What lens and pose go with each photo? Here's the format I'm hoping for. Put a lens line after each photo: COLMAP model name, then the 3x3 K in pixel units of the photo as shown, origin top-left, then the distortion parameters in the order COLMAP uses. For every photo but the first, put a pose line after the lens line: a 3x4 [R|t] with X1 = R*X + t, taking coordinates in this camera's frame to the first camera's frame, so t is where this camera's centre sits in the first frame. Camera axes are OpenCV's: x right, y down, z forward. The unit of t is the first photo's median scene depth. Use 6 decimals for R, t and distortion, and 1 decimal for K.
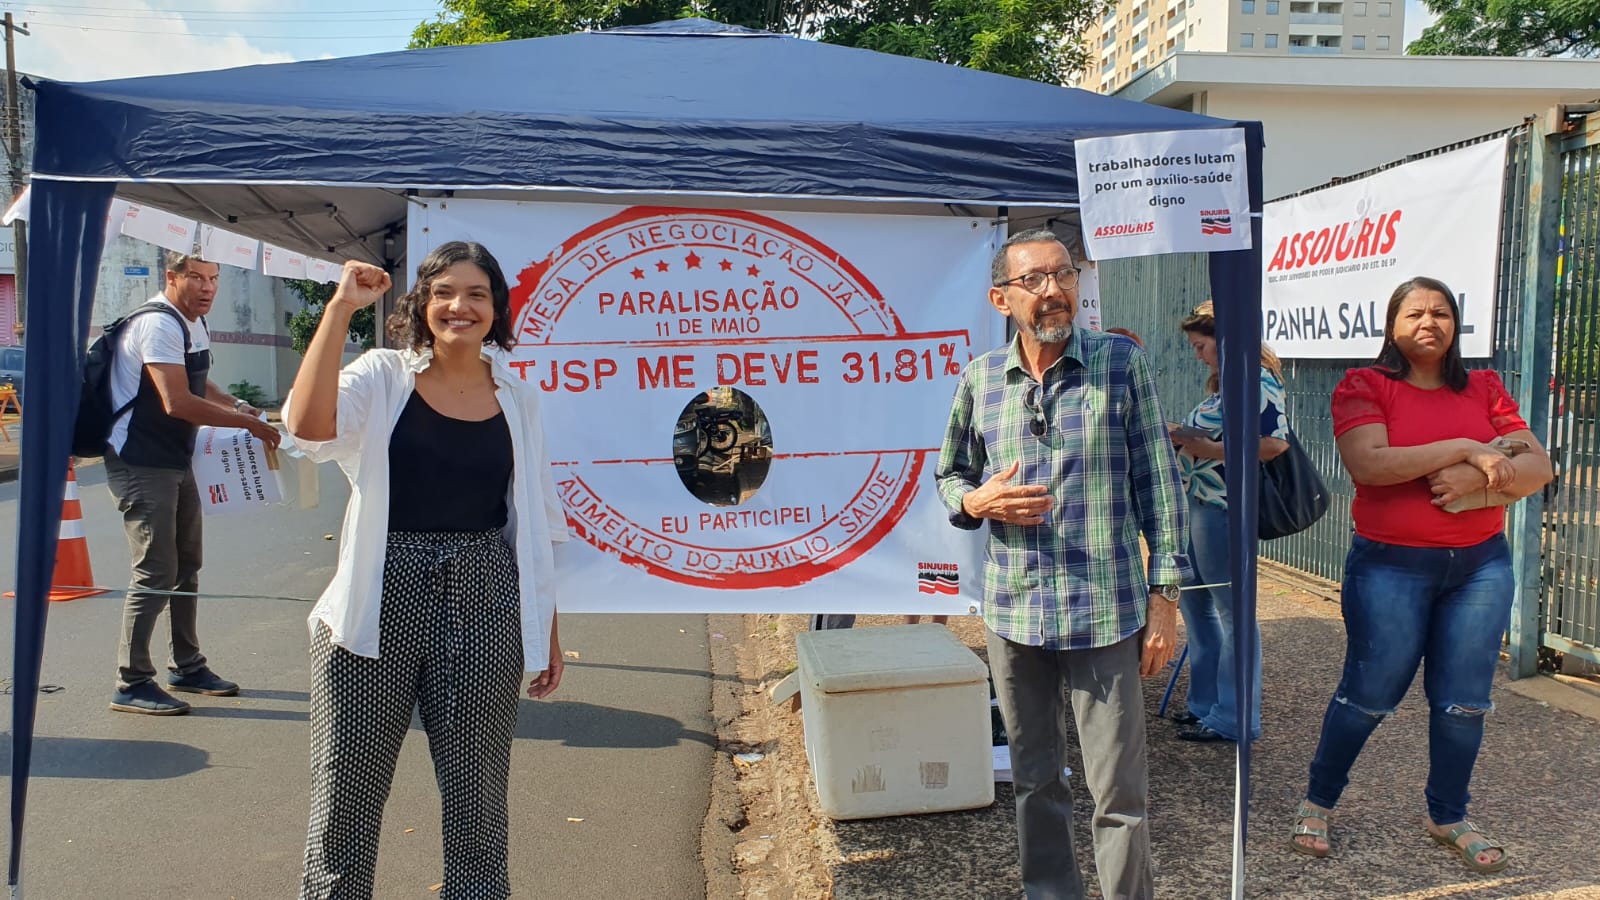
lens RADIAL K [[1116.2, 0, 806.3], [0, 1116.2, 454.0], [0, 0, 1]] dist [0.212520, -0.208446]
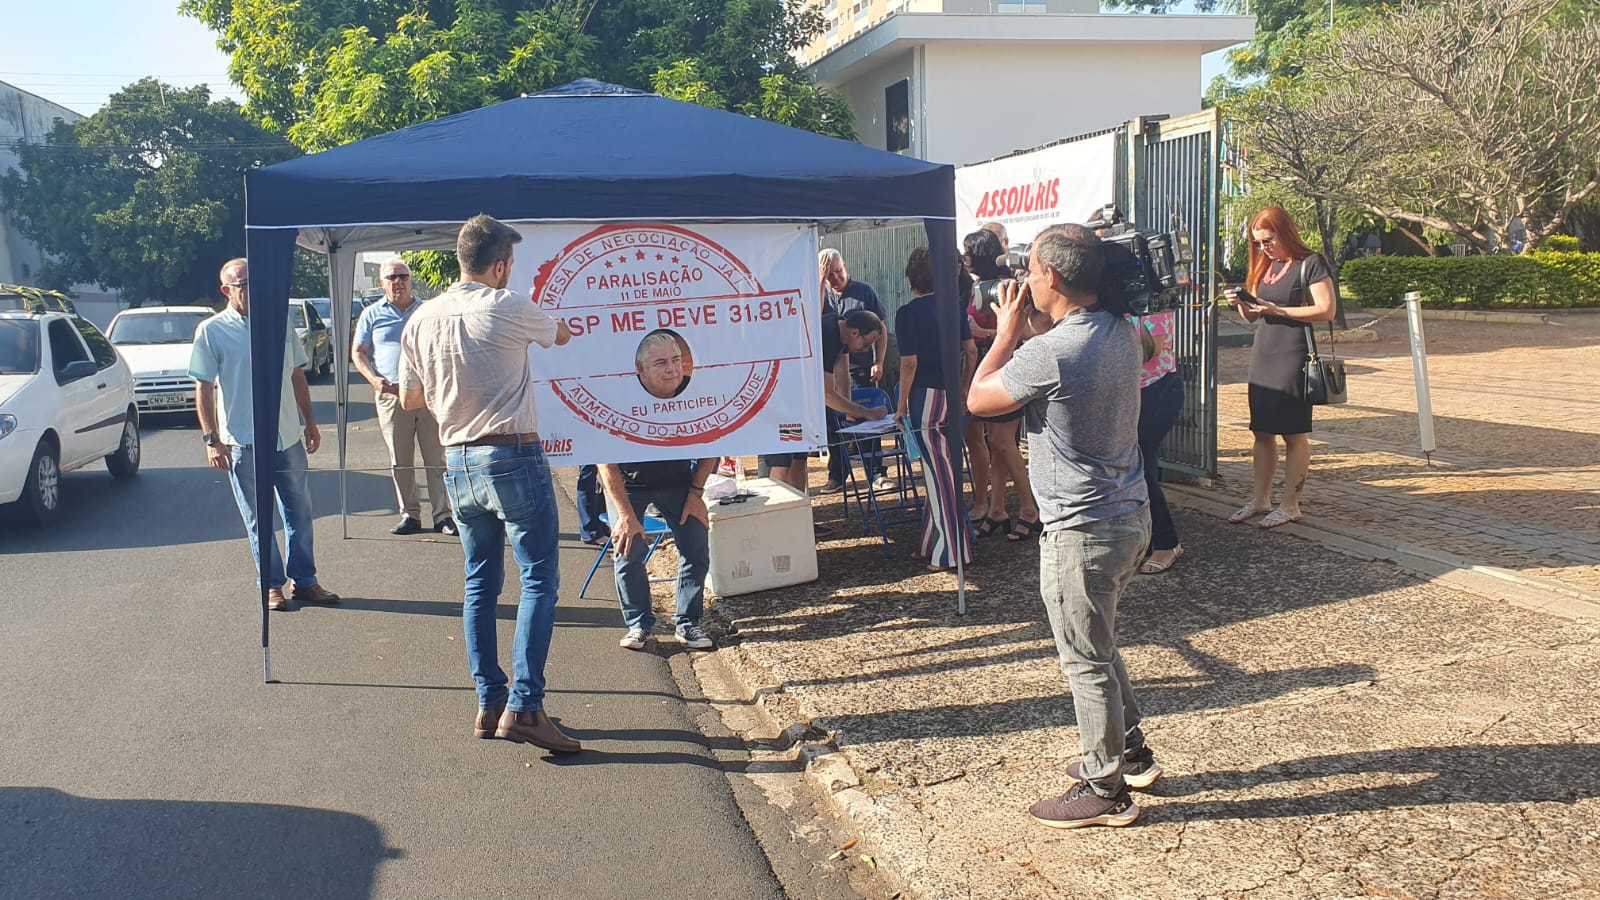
lens RADIAL K [[1215.8, 0, 776.9], [0, 1215.8, 475.6], [0, 0, 1]] dist [0.079481, -0.098078]
pose [[0.979796, -0.073623, 0.185957, -0.265214], [0.060859, 0.995440, 0.073449, 0.037511], [-0.190516, -0.060648, 0.979809, -0.871738]]
